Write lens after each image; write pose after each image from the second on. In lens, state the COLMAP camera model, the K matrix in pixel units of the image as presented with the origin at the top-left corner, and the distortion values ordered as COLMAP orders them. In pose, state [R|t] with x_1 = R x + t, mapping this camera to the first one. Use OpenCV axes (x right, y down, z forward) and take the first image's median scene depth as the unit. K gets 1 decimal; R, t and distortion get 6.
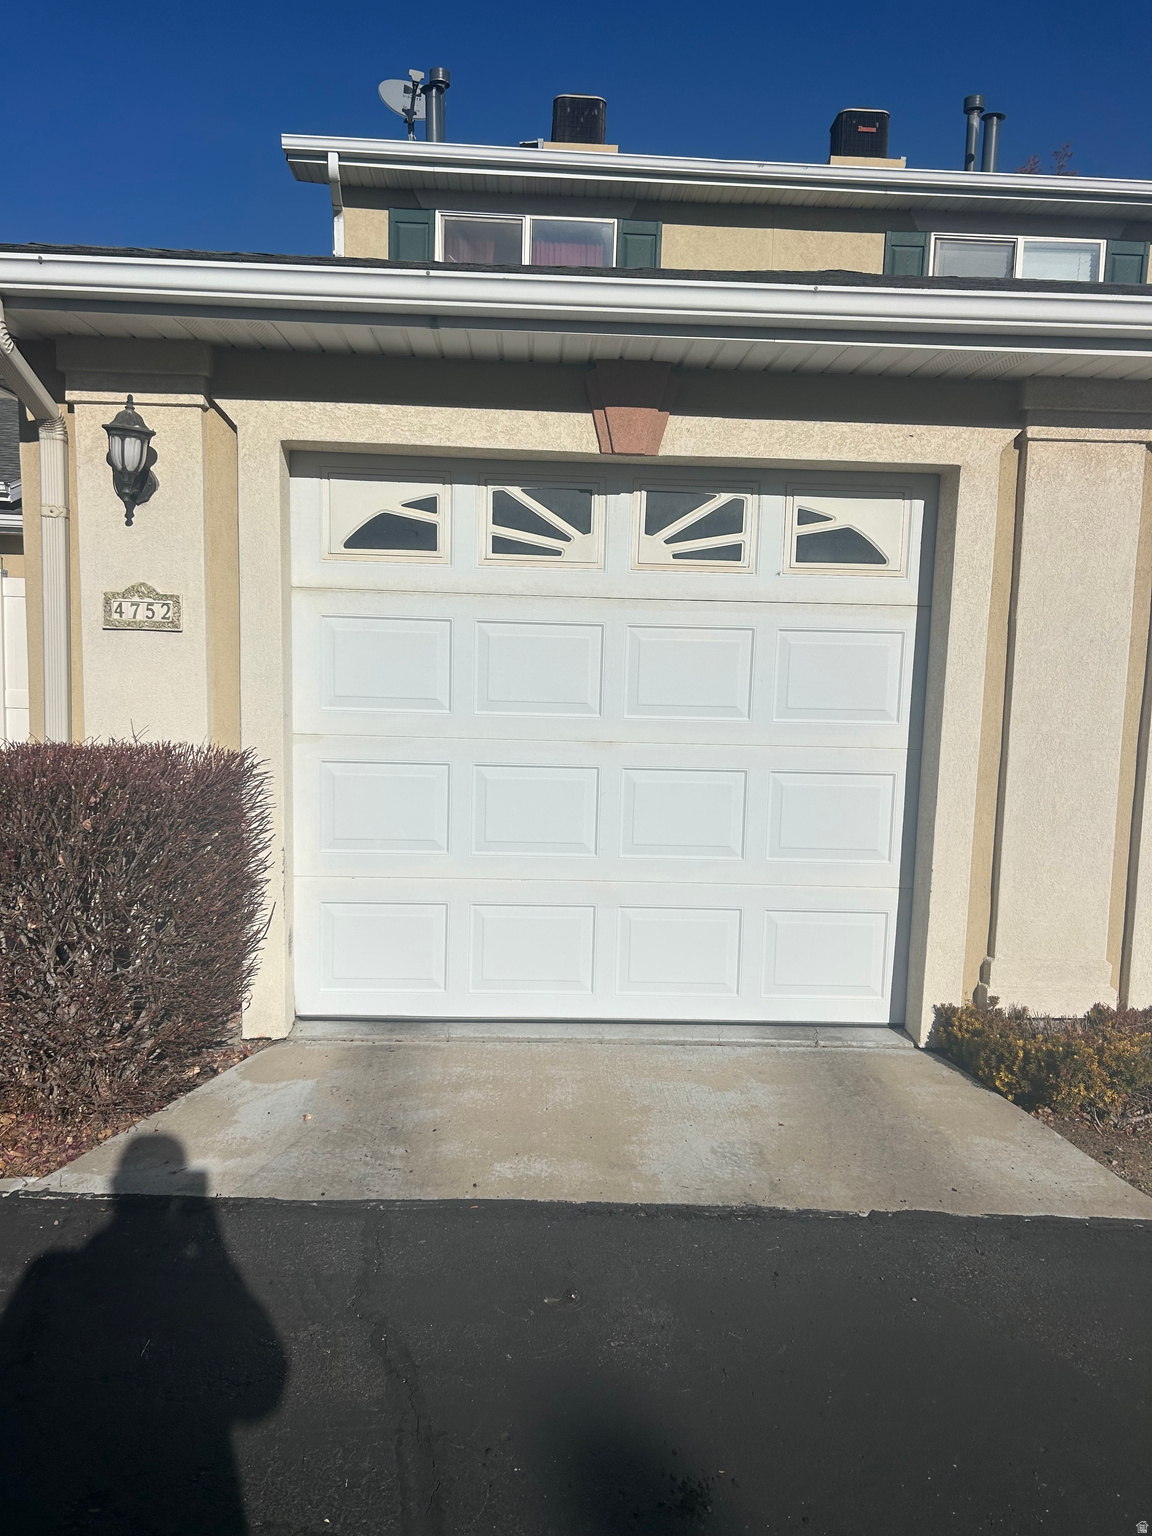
lens RADIAL K [[1147.0, 0, 619.1], [0, 1147.0, 773.9], [0, 0, 1]] dist [0.070357, -0.075081]
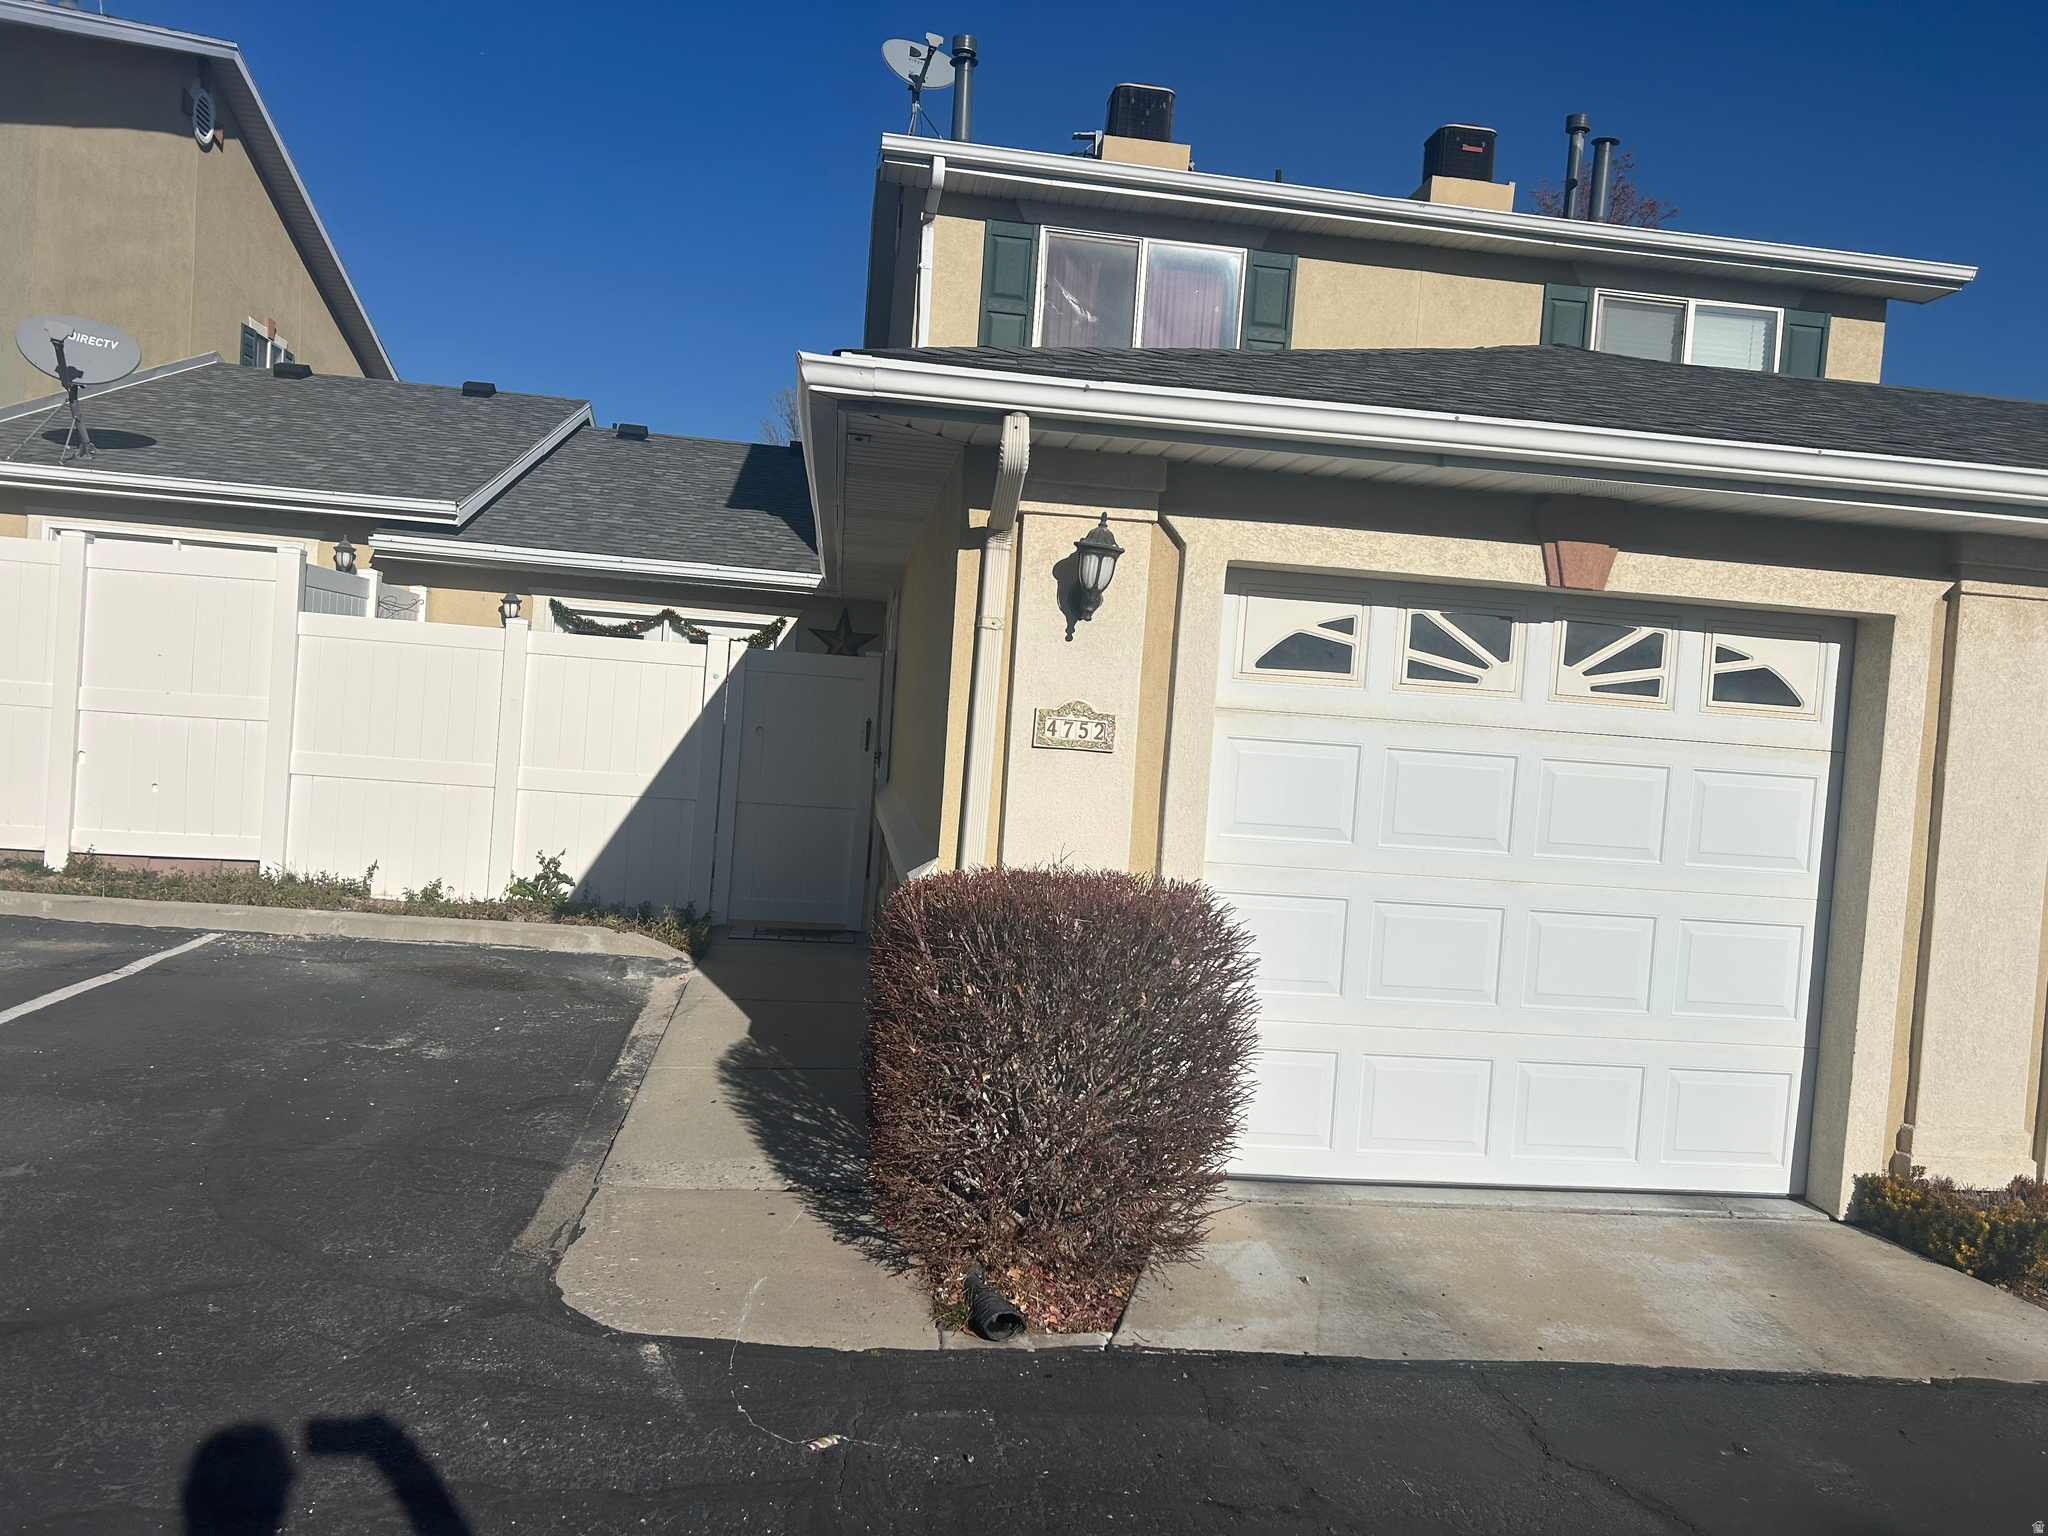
lens RADIAL K [[1529.3, 0, 1077.3], [0, 1529.3, 752.5], [0, 0, 1]] dist [0.070357, -0.075081]
pose [[0.994755, 0.040531, 0.093912, -0.495385], [-0.033159, 0.996341, -0.078771, -0.022317], [-0.096761, 0.075244, 0.992459, -0.222595]]
